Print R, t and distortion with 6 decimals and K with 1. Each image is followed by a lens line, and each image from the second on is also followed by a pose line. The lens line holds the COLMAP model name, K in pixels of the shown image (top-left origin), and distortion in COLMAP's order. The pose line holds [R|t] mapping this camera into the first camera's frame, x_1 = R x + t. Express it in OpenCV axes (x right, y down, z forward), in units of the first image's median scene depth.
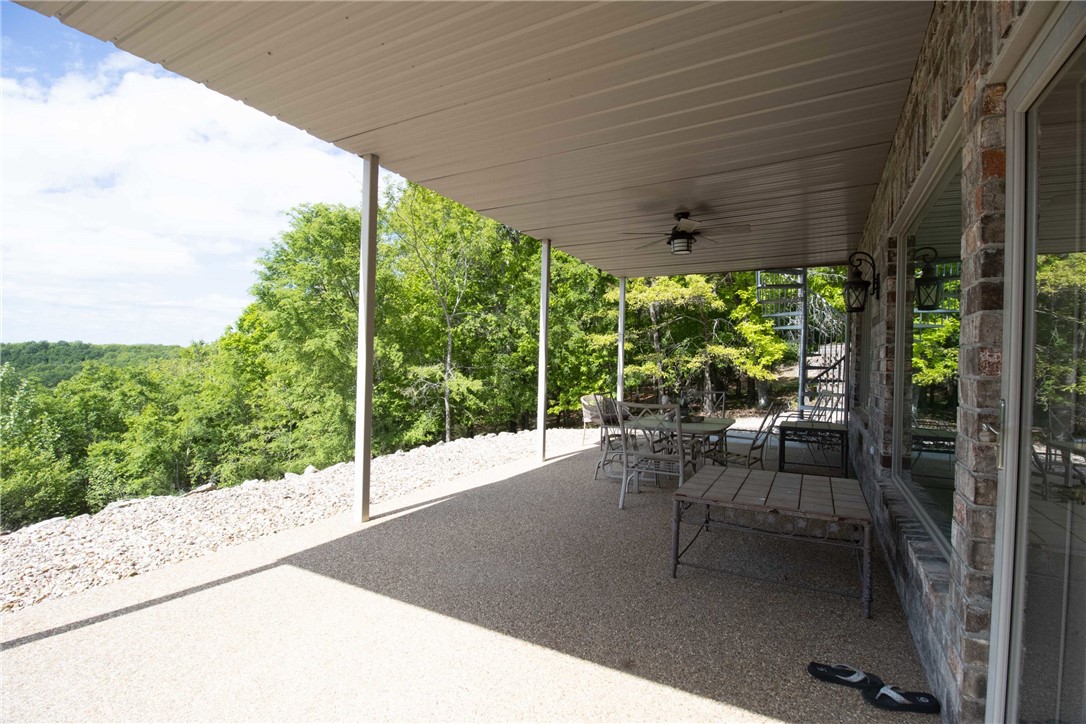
lens RADIAL K [[507.5, 0, 543.0], [0, 507.5, 362.0], [0, 0, 1]] dist [-0.004332, -0.001069]
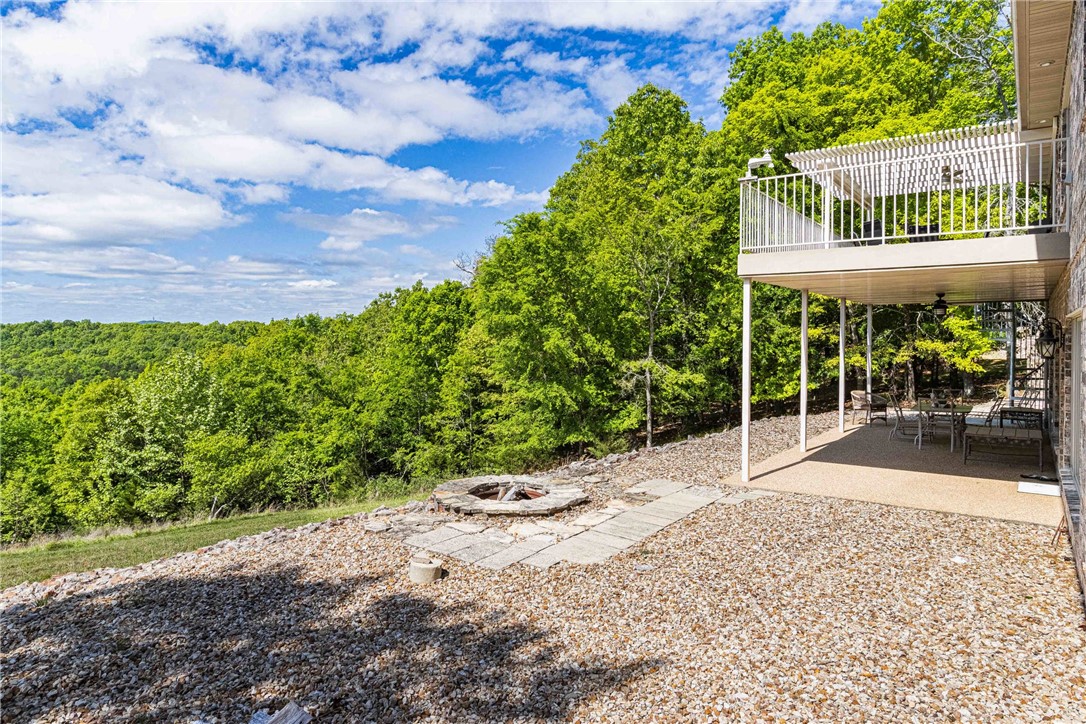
lens RADIAL K [[681.7, 0, 543.0], [0, 681.7, 362.0], [0, 0, 1]] dist [0.007190, 0.001221]
pose [[0.993170, -0.012742, -0.115977, -0.205875], [0.017692, 0.998971, 0.041754, -0.041590], [0.115325, -0.043521, 0.992374, -0.377688]]
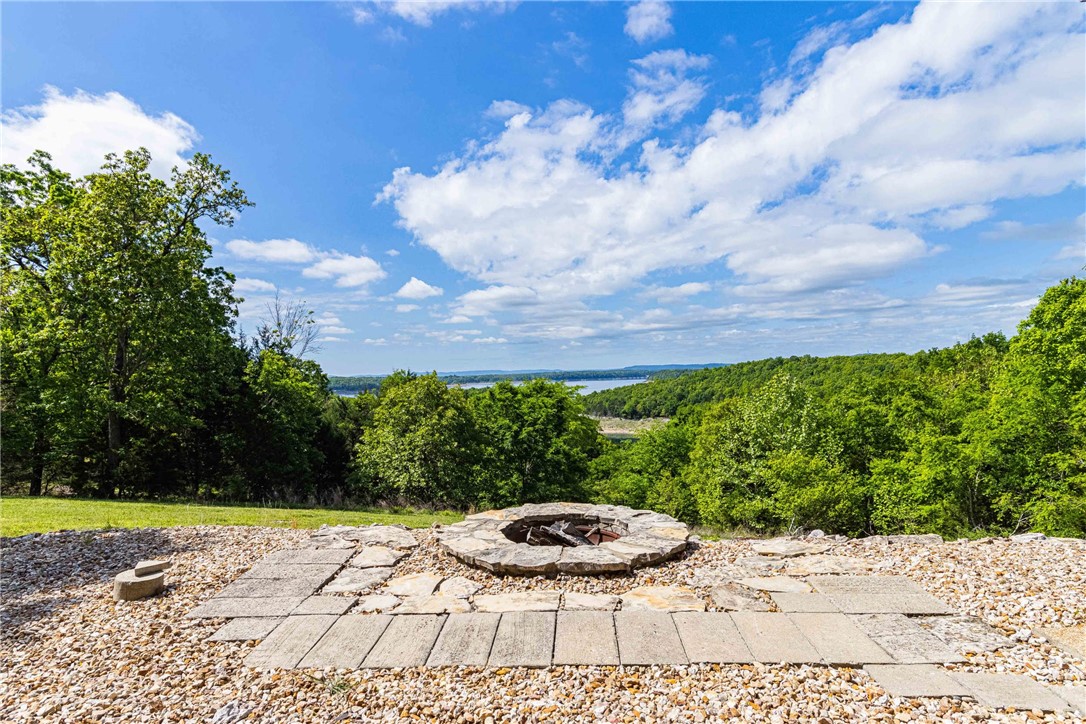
lens RADIAL K [[645.0, 0, 543.0], [0, 645.0, 362.0], [0, 0, 1]] dist [0.008732, 0.001651]
pose [[0.433358, -0.052417, -0.899696, -0.062747], [0.040285, 0.998436, -0.038765, -0.002085], [0.900321, -0.019445, 0.434792, -0.097240]]
